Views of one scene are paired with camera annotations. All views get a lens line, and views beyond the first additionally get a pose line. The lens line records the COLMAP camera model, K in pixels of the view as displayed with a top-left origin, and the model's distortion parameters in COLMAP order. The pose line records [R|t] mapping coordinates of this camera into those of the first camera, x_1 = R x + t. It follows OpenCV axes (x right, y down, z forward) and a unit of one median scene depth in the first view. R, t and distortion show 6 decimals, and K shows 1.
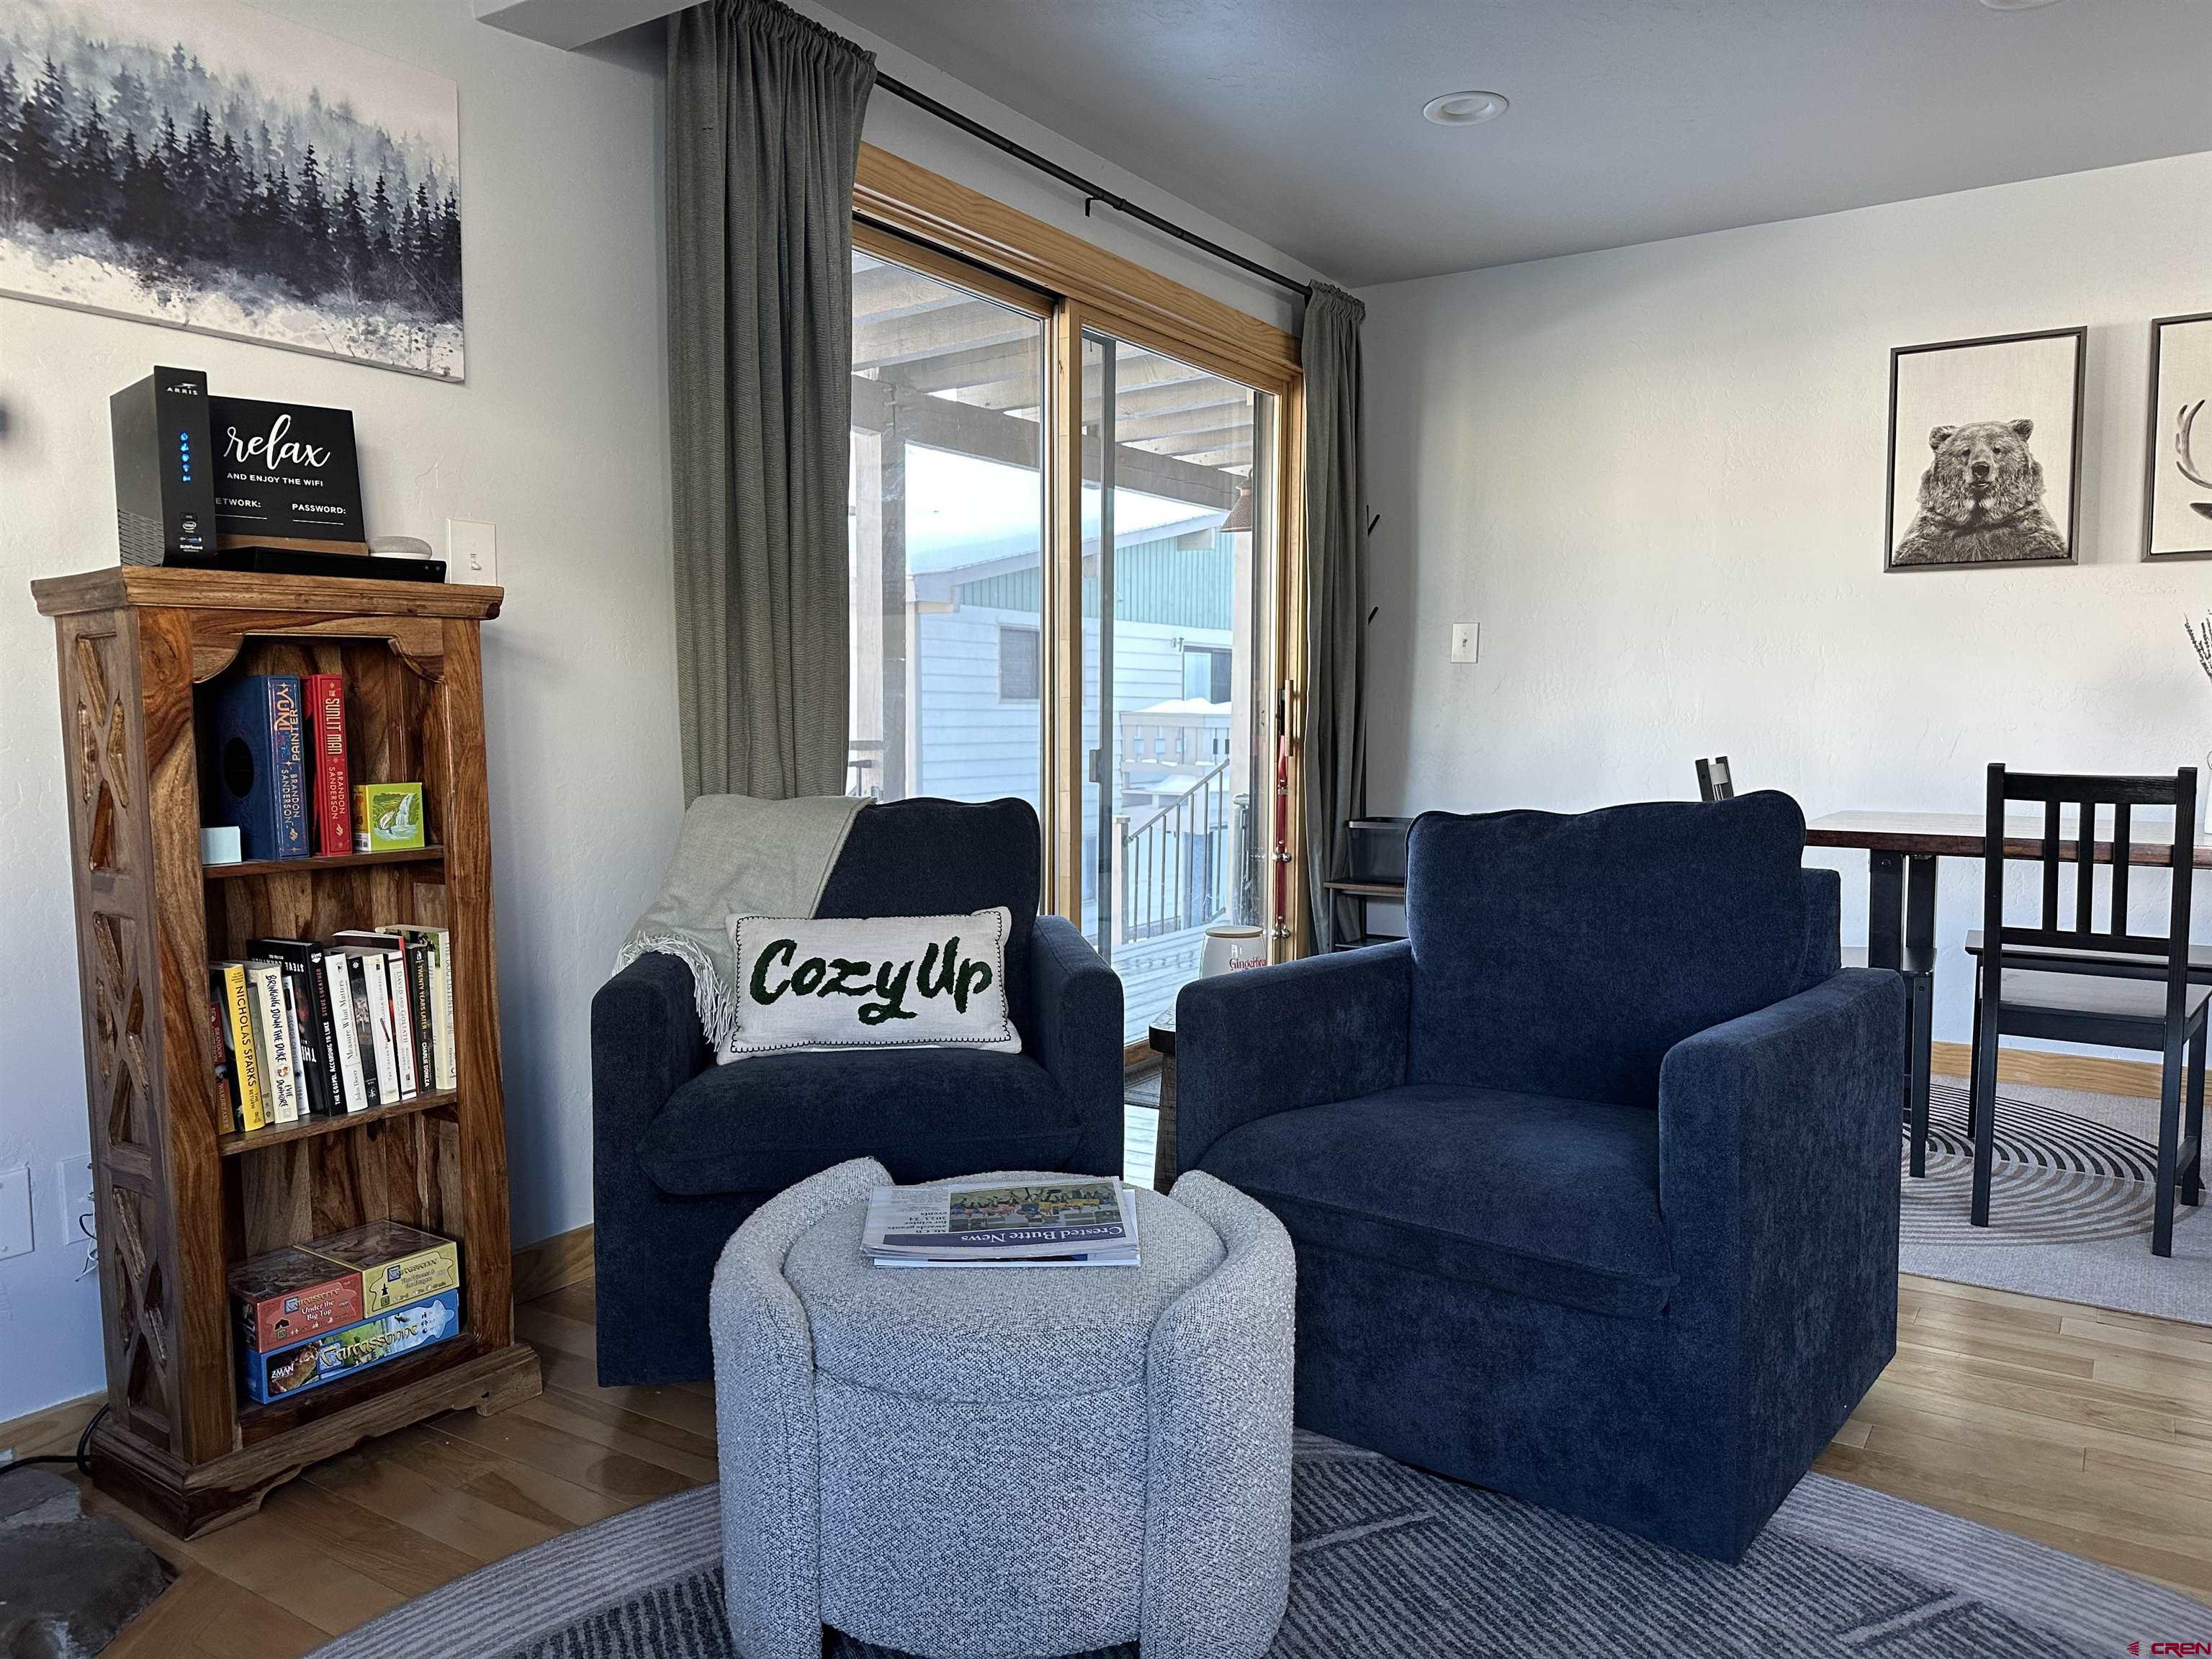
lens RADIAL K [[1543.1, 0, 1105.9], [0, 1543.1, 827.3], [0, 0, 1]] dist [0.040422, -0.052094]
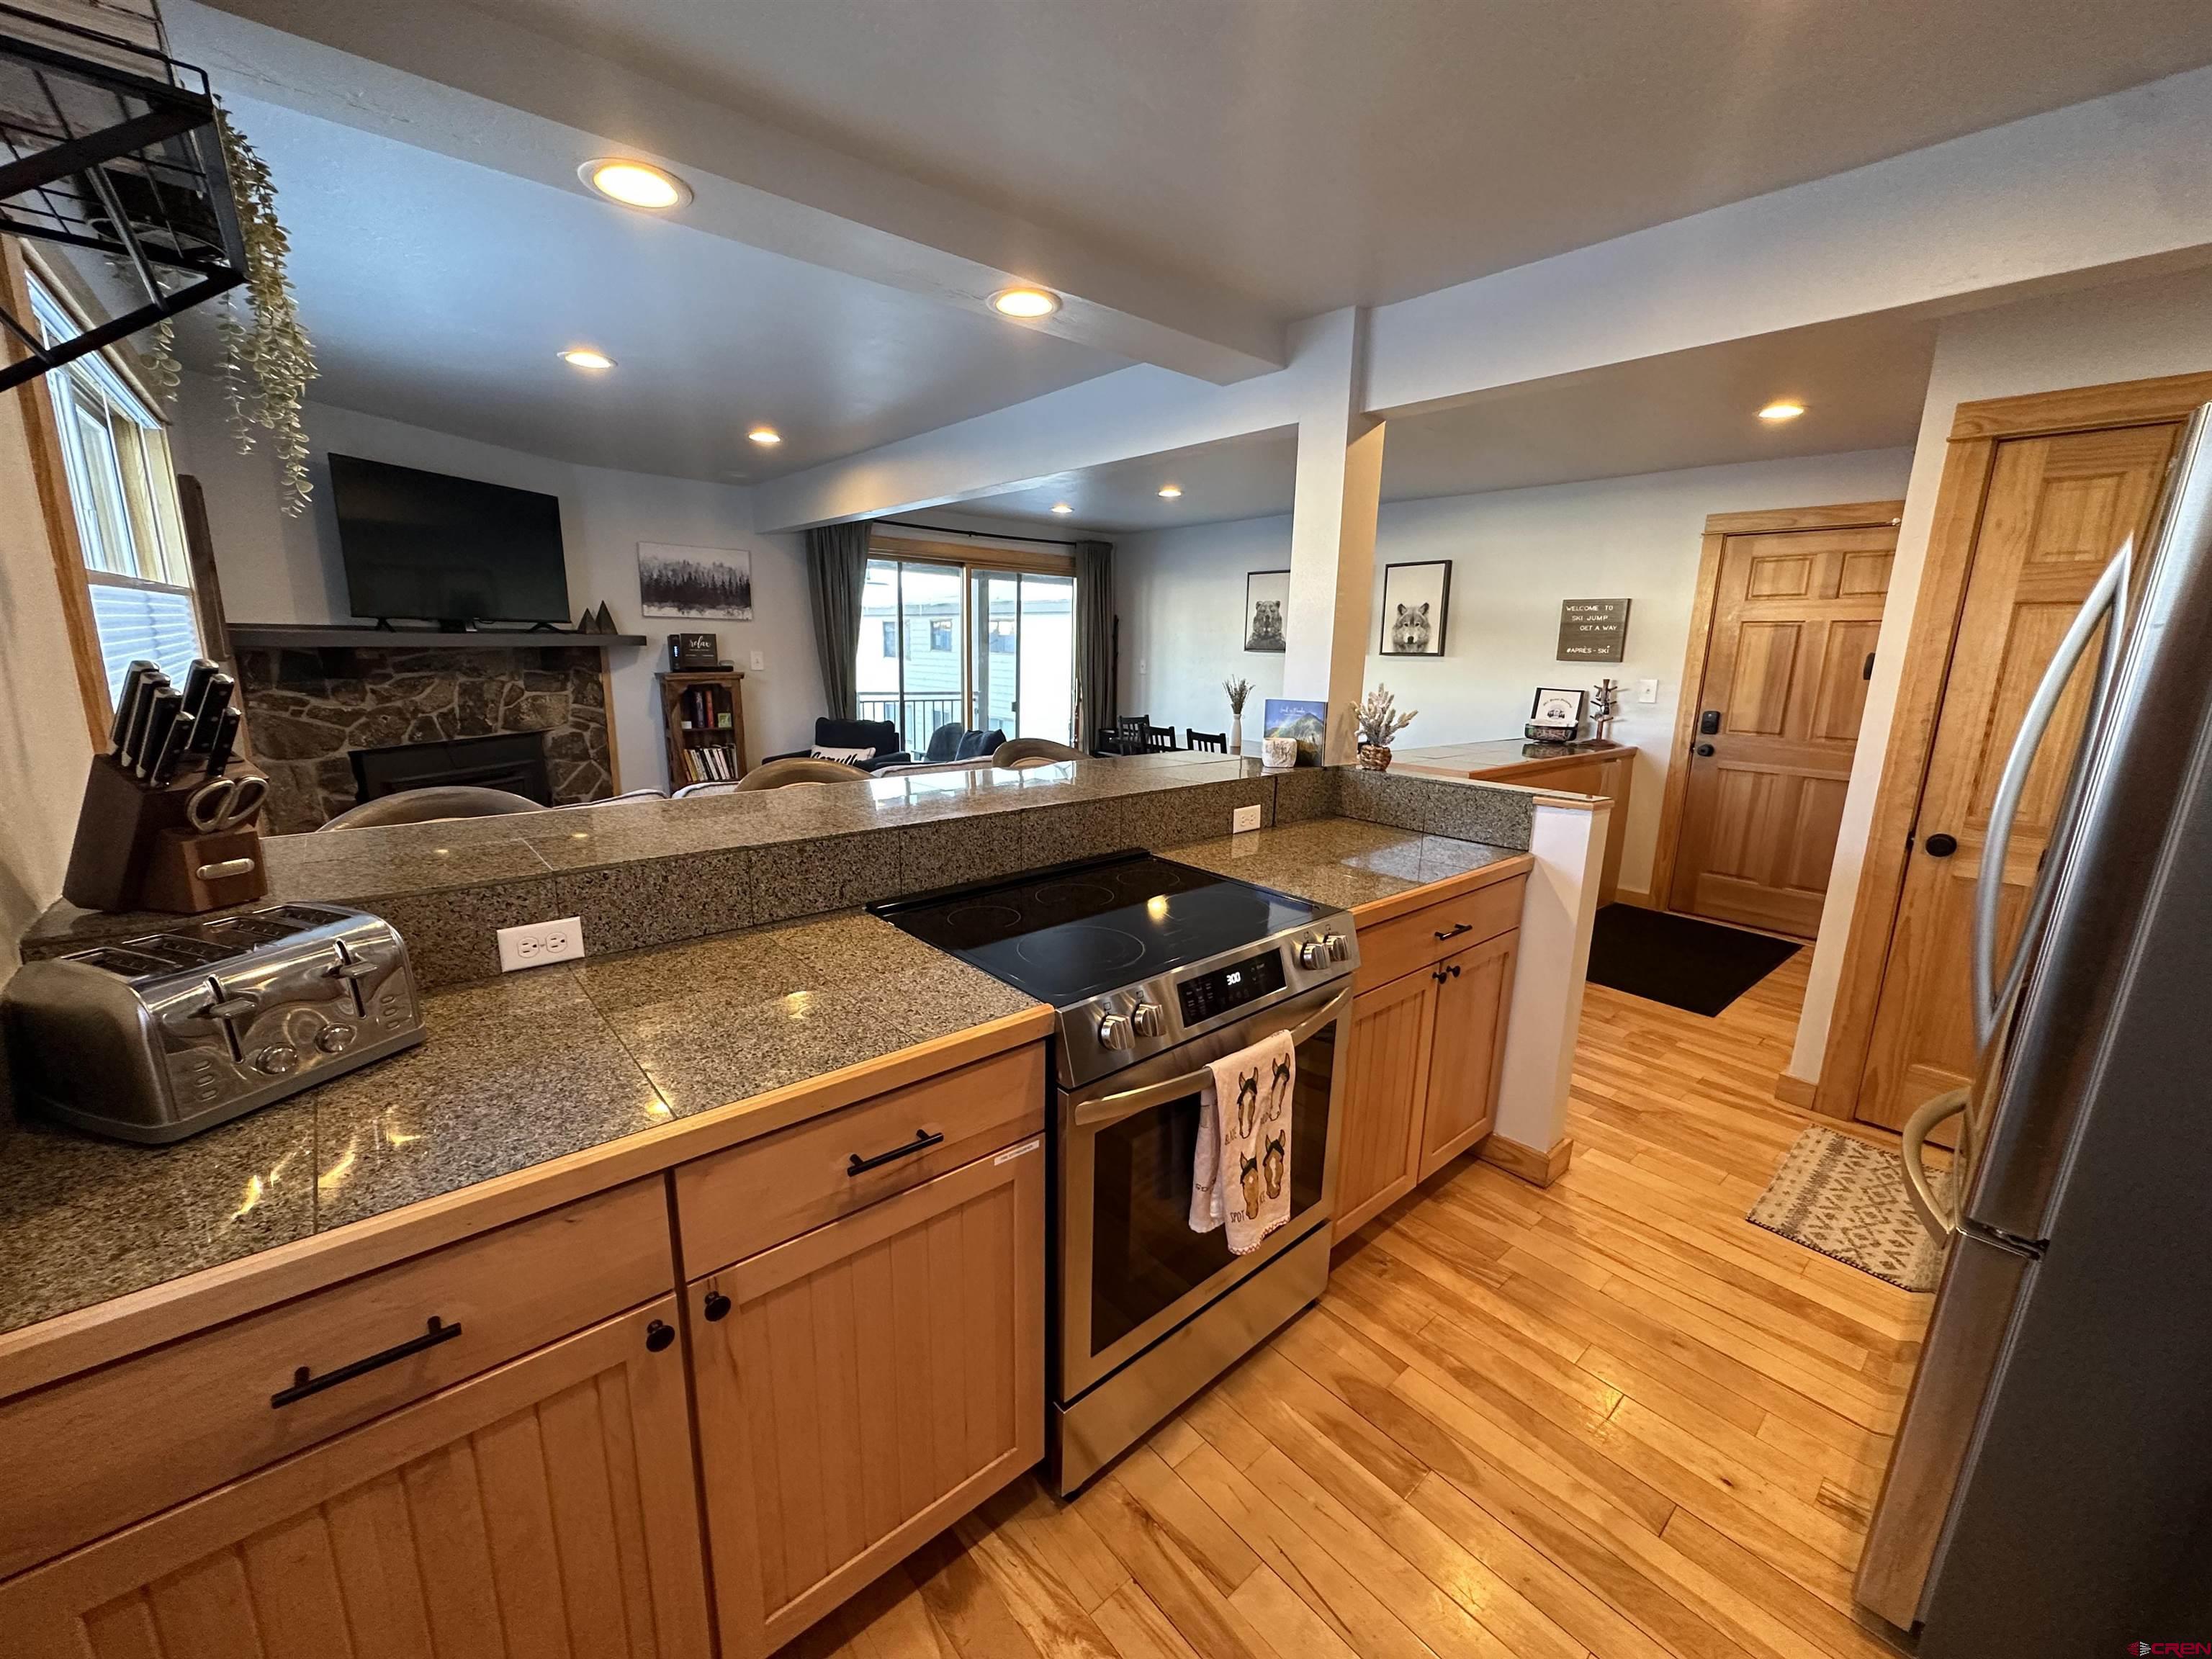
lens RADIAL K [[879.4, 0, 1106.1], [0, 879.4, 830.1], [0, 0, 1]] dist [-0.005385, 0.000575]
pose [[0.963866, 0.077068, -0.254996, 1.344404], [-0.043541, 0.989942, 0.134609, -0.084563], [0.262806, -0.118642, 0.957527, -1.293835]]
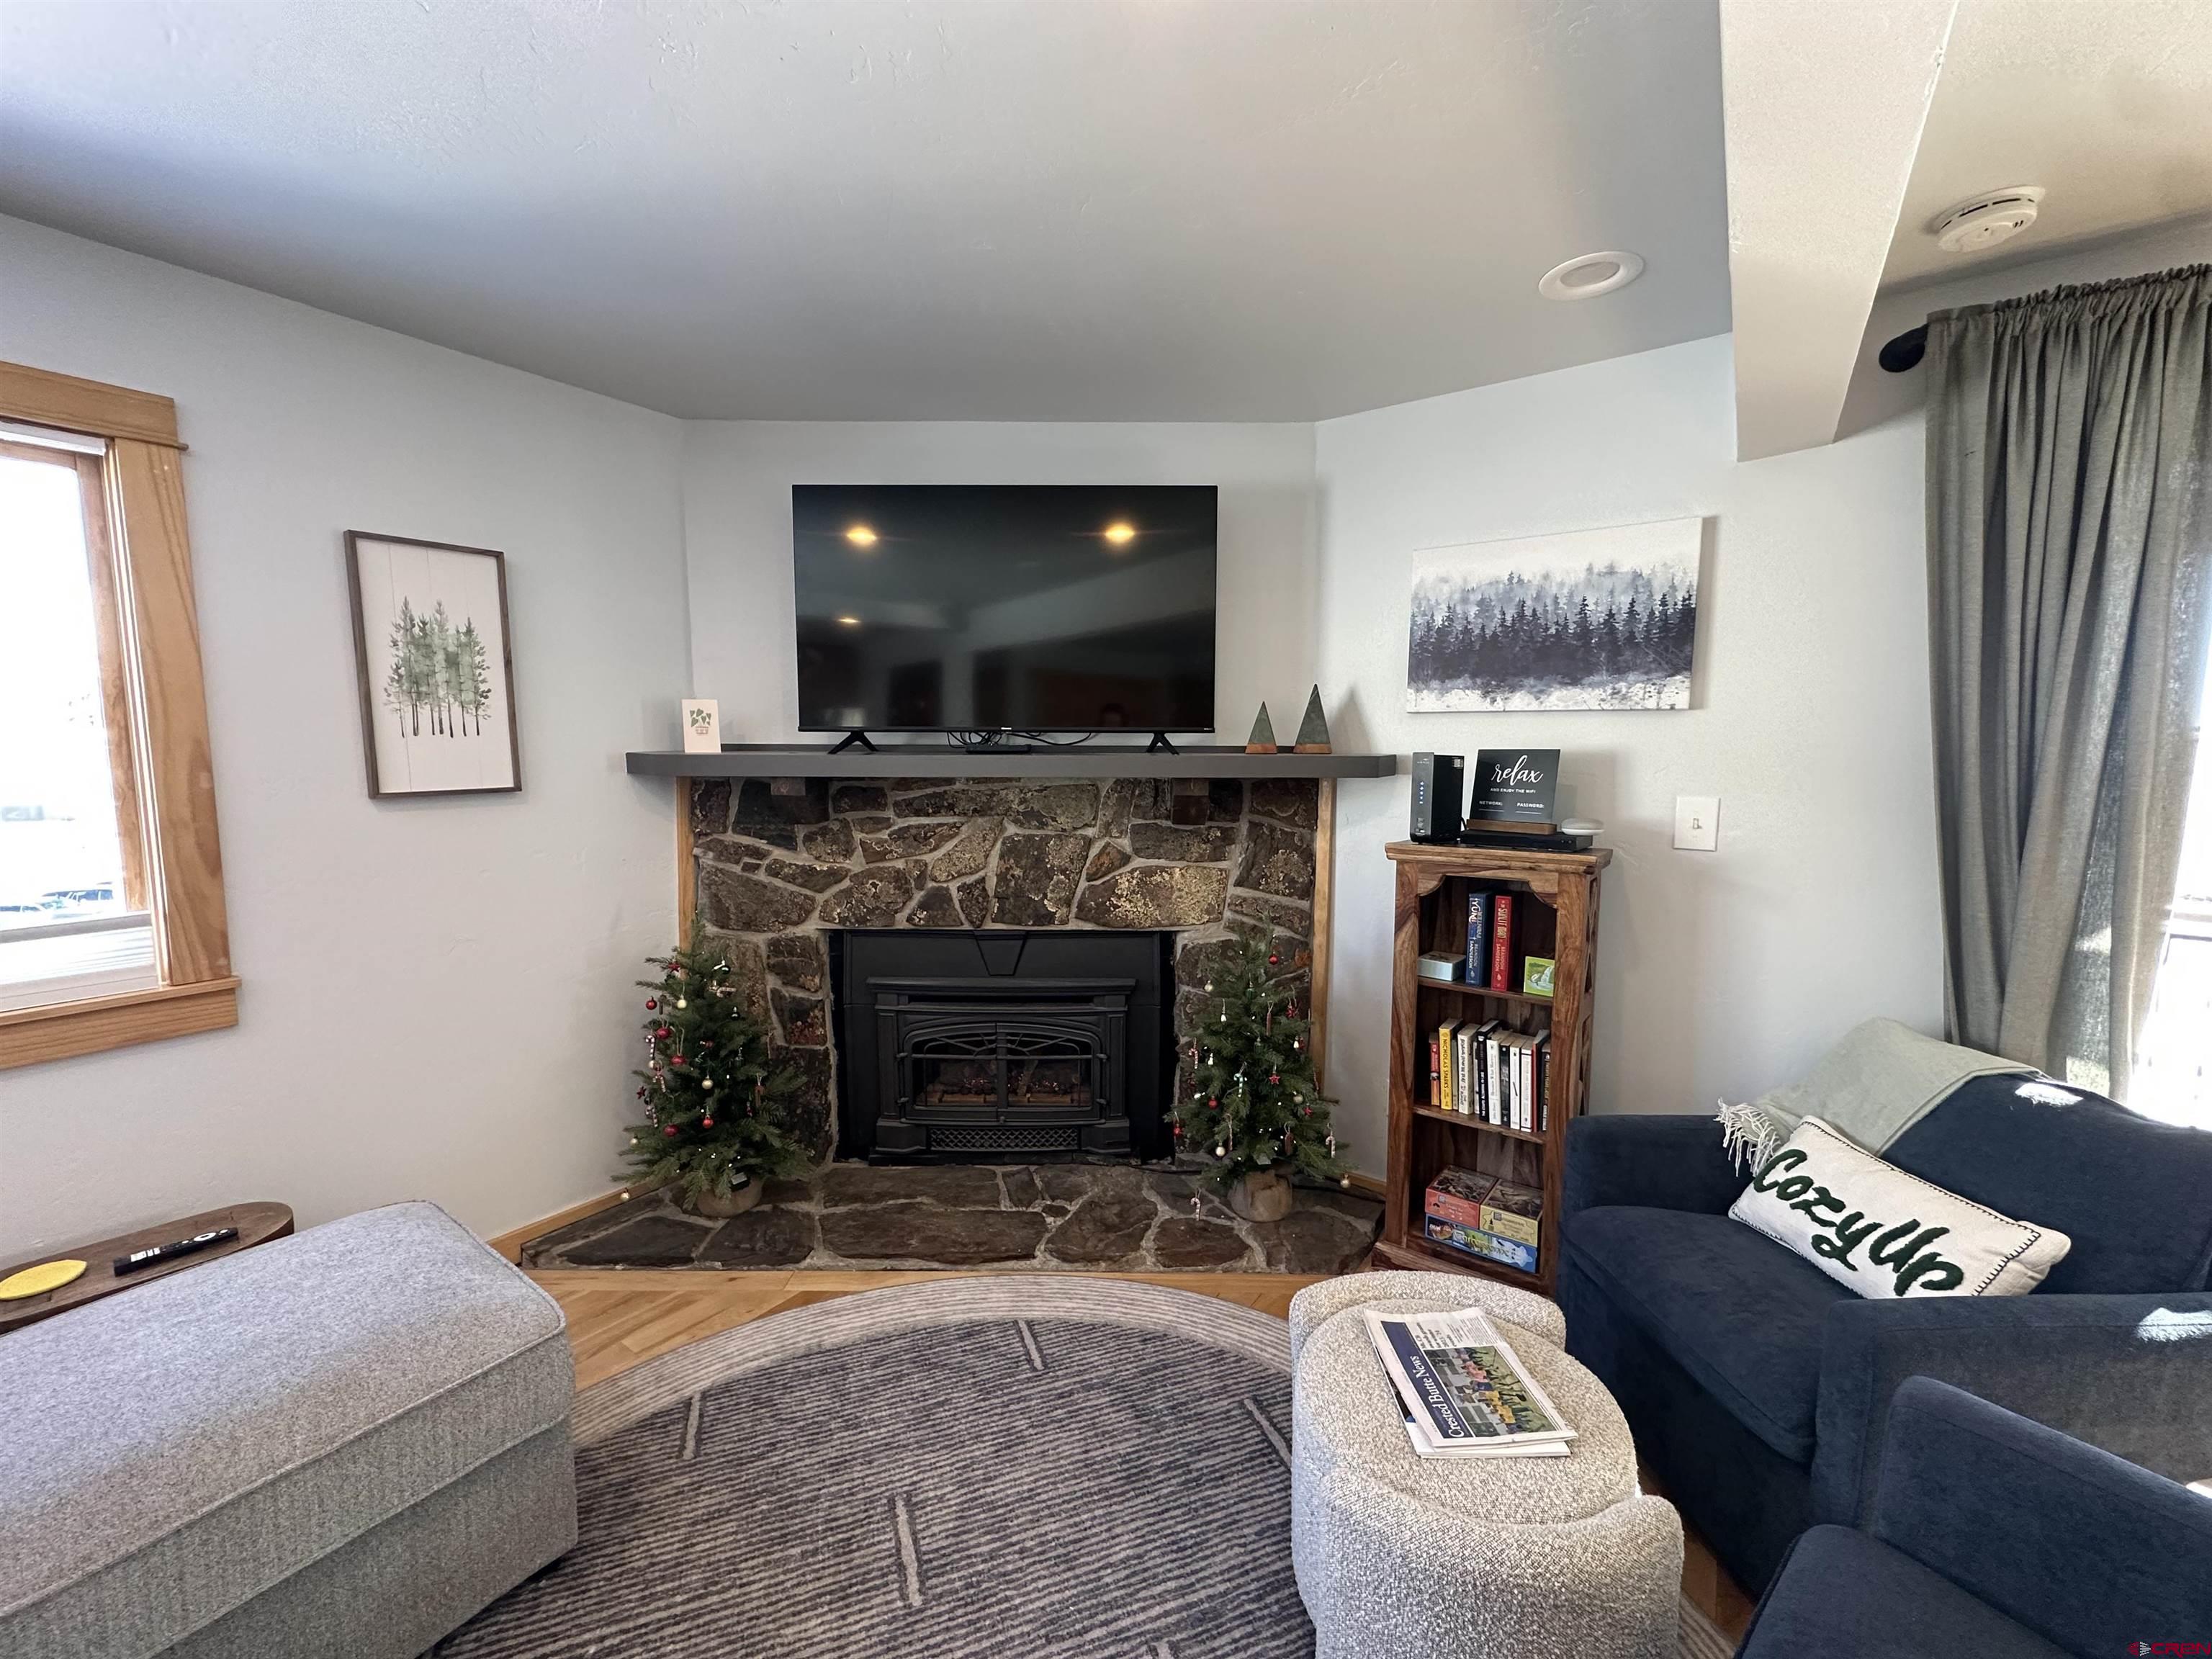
lens RADIAL K [[879.4, 0, 1105.1], [0, 879.4, 833.1], [0, 0, 1]] dist [-0.005385, 0.000575]
pose [[-0.041515, 0.099631, -0.994158, 0.534680], [-0.082596, 0.991268, 0.102791, -0.226497], [0.995718, 0.086381, -0.032923, 0.505778]]
